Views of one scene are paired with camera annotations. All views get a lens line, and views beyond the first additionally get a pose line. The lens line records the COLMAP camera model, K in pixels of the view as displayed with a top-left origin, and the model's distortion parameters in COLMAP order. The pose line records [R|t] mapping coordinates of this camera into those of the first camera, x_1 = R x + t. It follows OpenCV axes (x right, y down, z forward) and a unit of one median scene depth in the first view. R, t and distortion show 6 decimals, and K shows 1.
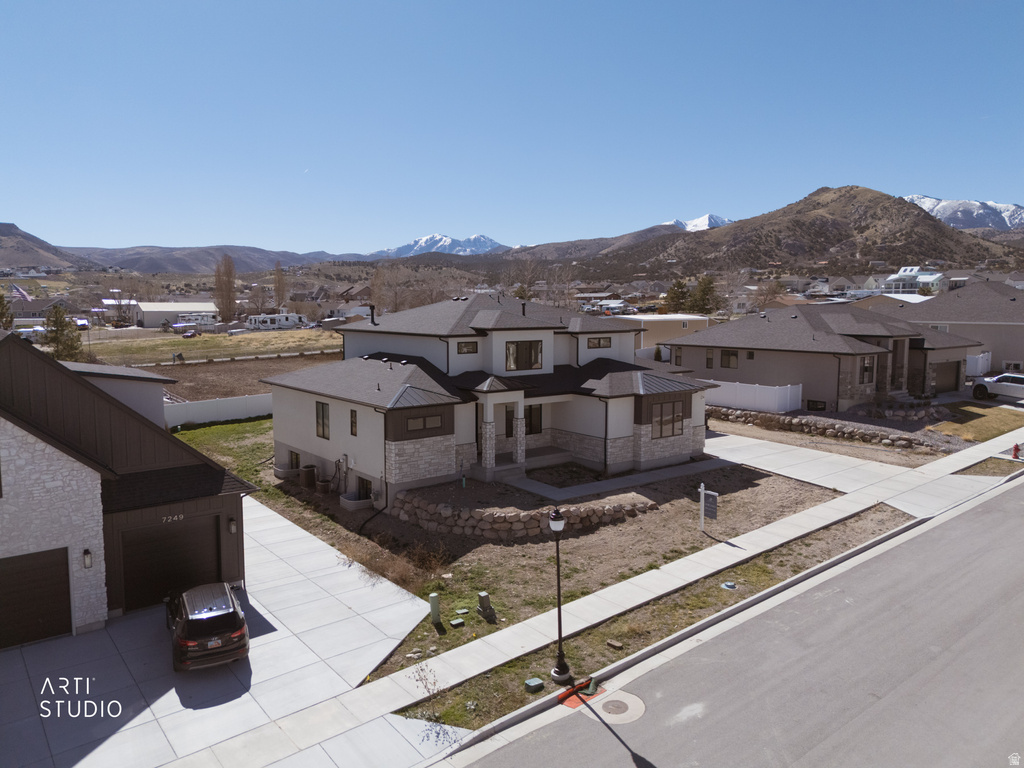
lens RADIAL K [[753.5, 0, 515.9], [0, 753.5, 385.0], [0, 0, 1]] dist [0.072130, -0.070402]
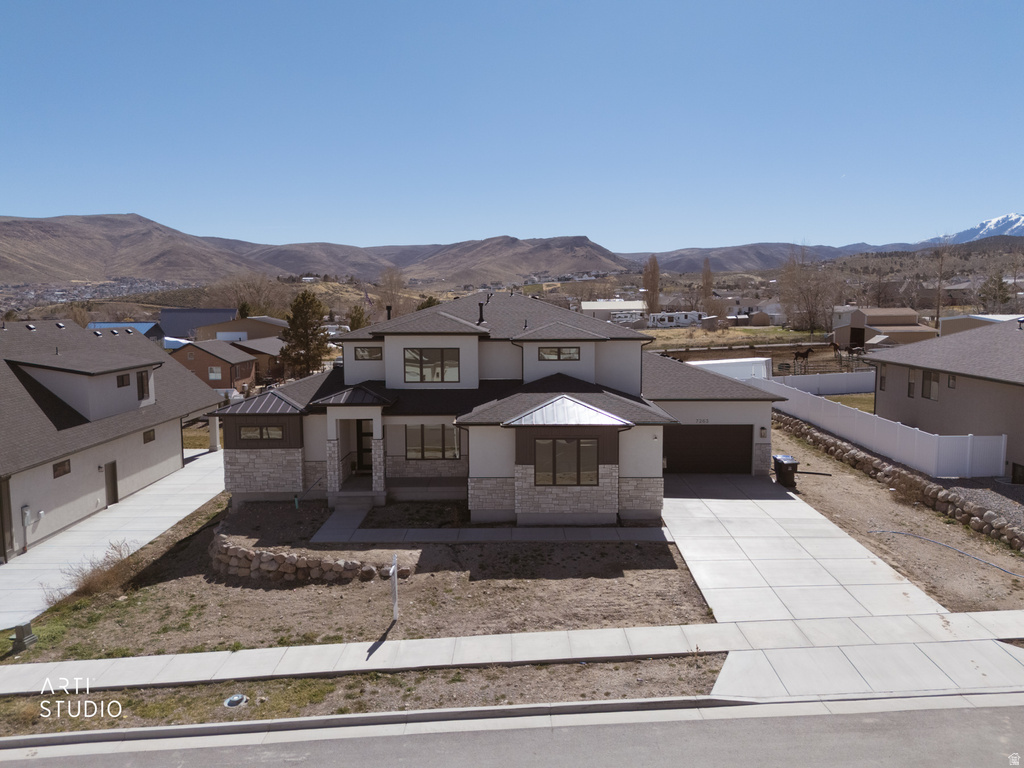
lens RADIAL K [[753.5, 0, 515.9], [0, 753.5, 385.0], [0, 0, 1]] dist [0.072130, -0.070402]
pose [[0.783074, 0.062644, -0.618765, 0.566074], [-0.059836, 0.997888, 0.025301, -0.041360], [0.619043, 0.017212, 0.785169, 0.366885]]
